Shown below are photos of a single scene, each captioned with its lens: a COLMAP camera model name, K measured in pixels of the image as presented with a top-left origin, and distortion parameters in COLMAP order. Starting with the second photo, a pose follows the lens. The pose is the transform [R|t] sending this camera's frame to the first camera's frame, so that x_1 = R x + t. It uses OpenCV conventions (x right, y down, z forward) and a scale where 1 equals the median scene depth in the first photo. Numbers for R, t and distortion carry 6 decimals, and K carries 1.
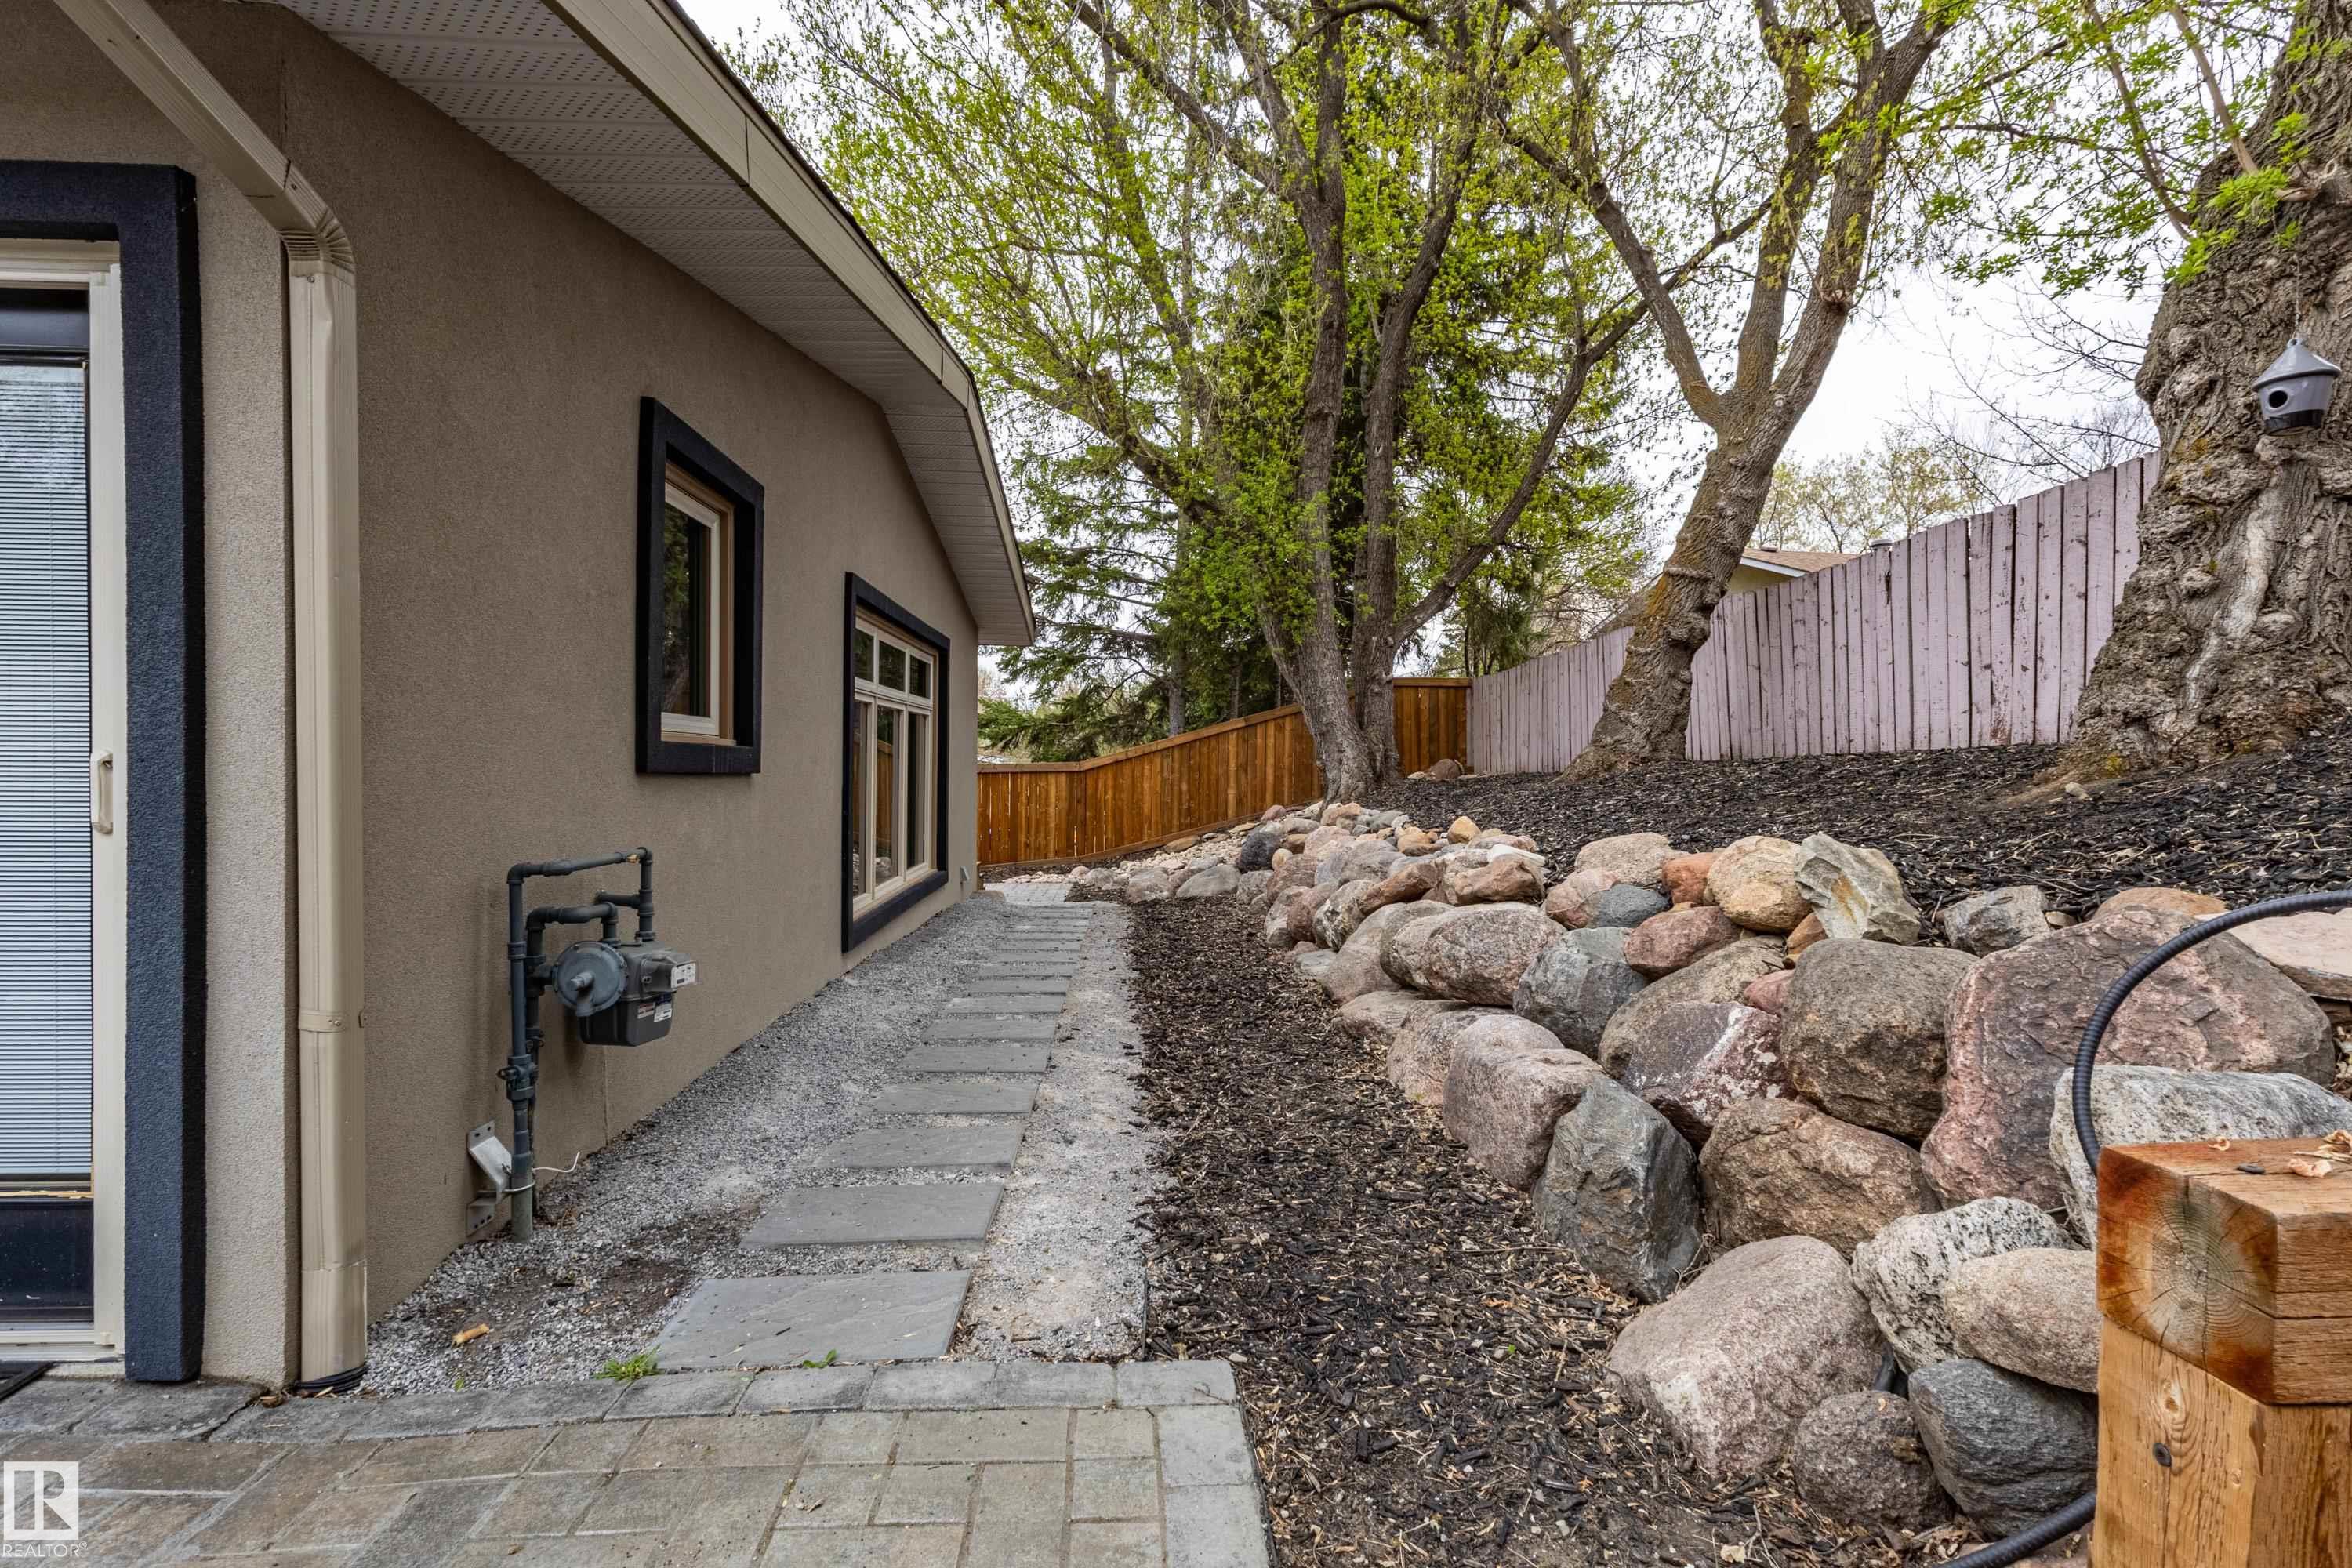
lens RADIAL K [[1097.9, 0, 1180.2], [0, 1097.9, 781.1], [0, 0, 1]] dist [0.000692, 0.005123]
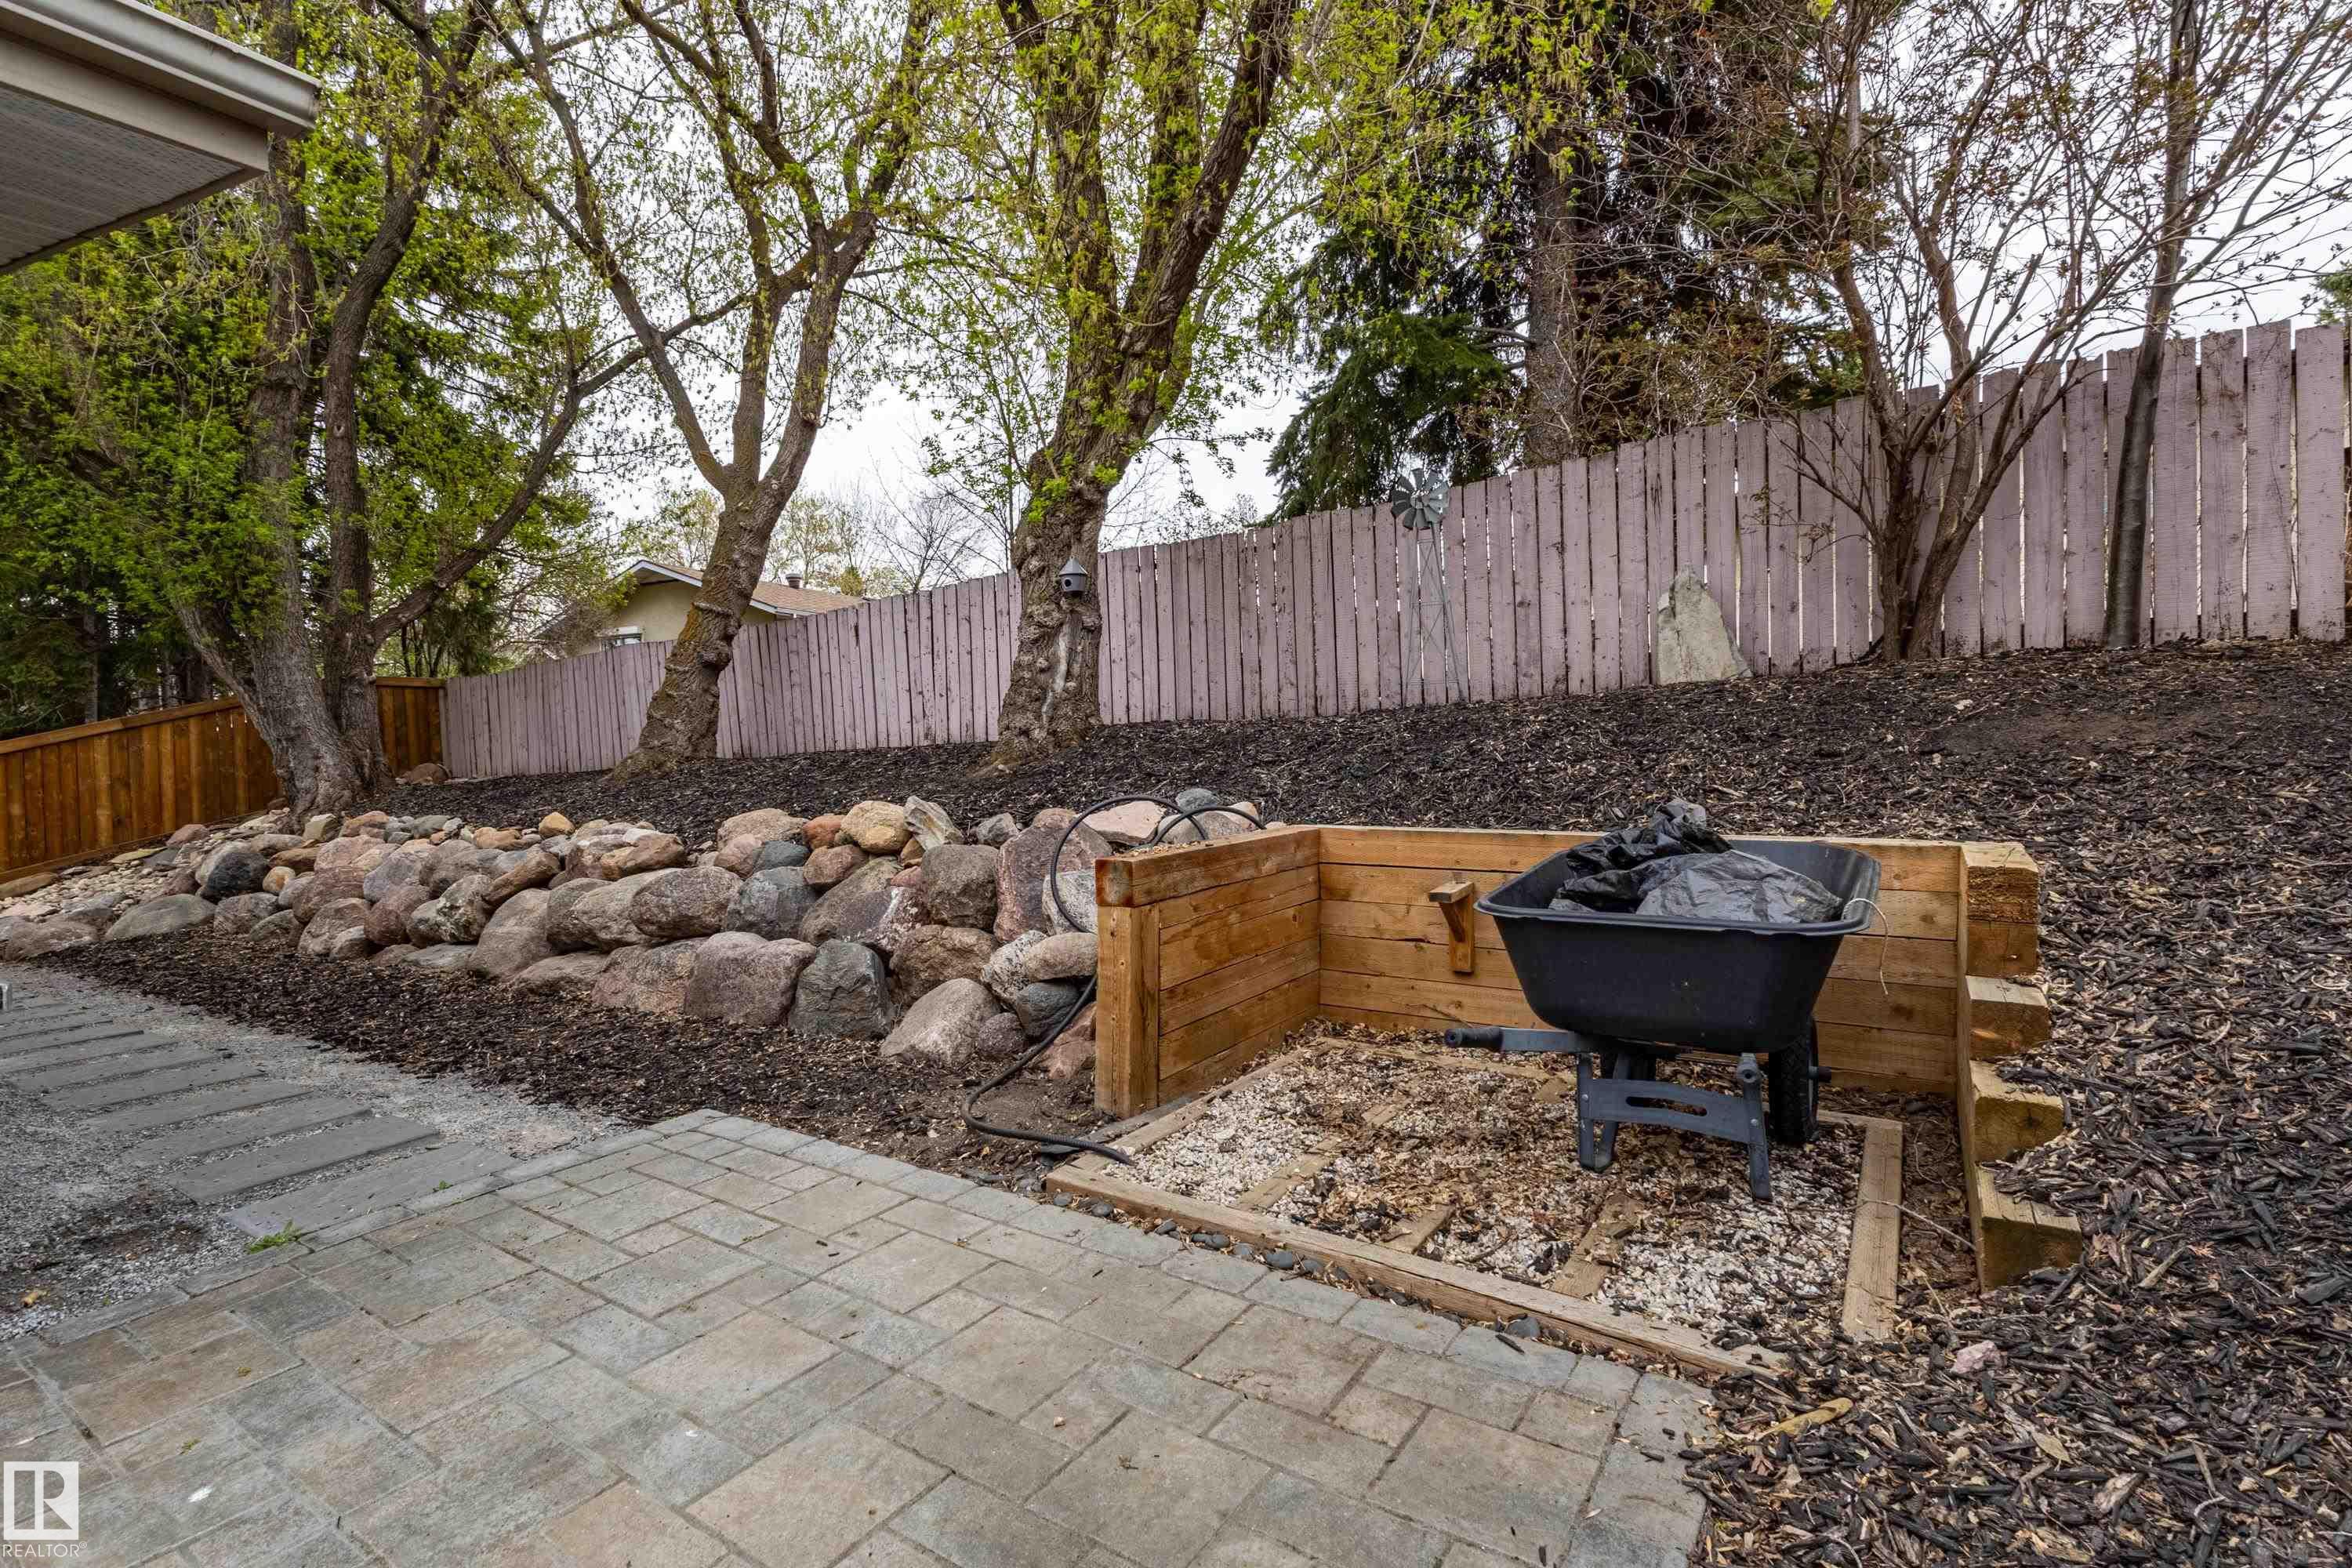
lens RADIAL K [[1097.9, 0, 1180.2], [0, 1097.9, 781.1], [0, 0, 1]] dist [0.000692, 0.005123]
pose [[0.597285, -0.040486, 0.801007, -0.569593], [0.038856, 0.999013, 0.021520, 0.001235], [-0.801087, 0.018270, 0.598269, -0.420805]]
